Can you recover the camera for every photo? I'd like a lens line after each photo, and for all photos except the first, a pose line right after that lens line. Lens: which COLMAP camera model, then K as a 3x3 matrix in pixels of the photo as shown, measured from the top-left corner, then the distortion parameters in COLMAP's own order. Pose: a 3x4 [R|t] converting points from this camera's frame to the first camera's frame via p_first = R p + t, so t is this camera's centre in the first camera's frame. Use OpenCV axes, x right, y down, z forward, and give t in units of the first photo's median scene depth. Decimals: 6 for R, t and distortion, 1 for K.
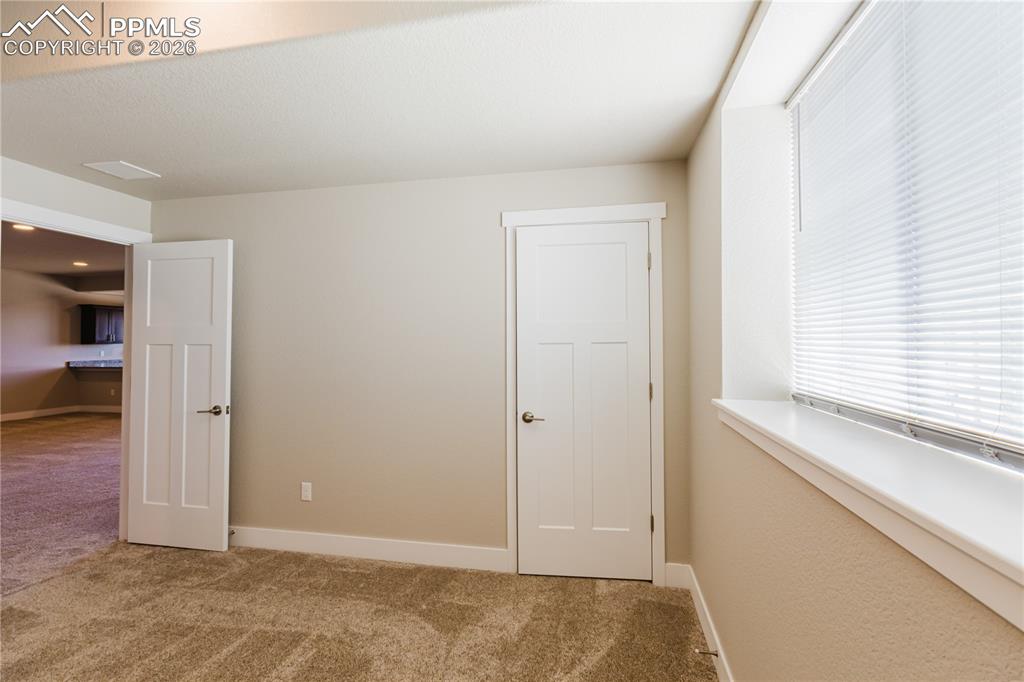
lens RADIAL K [[480.2, 0, 512.0], [0, 480.2, 341.0], [0, 0, 1]] dist [-0.002760, -0.000360]
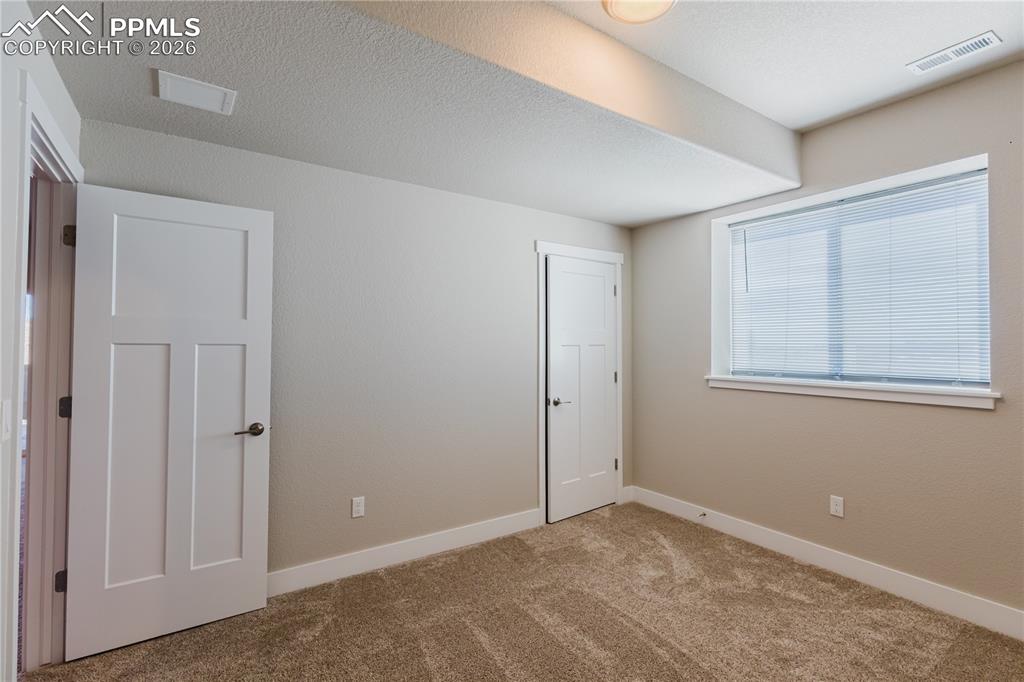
lens RADIAL K [[479.5, 0, 516.7], [0, 479.5, 347.8], [0, 0, 1]] dist [0.000477, 0.000087]
pose [[0.692067, 0.001205, 0.721833, -0.959314], [-0.006470, 0.999969, 0.004534, 0.006825], [-0.721805, -0.007808, 0.692053, 0.171507]]
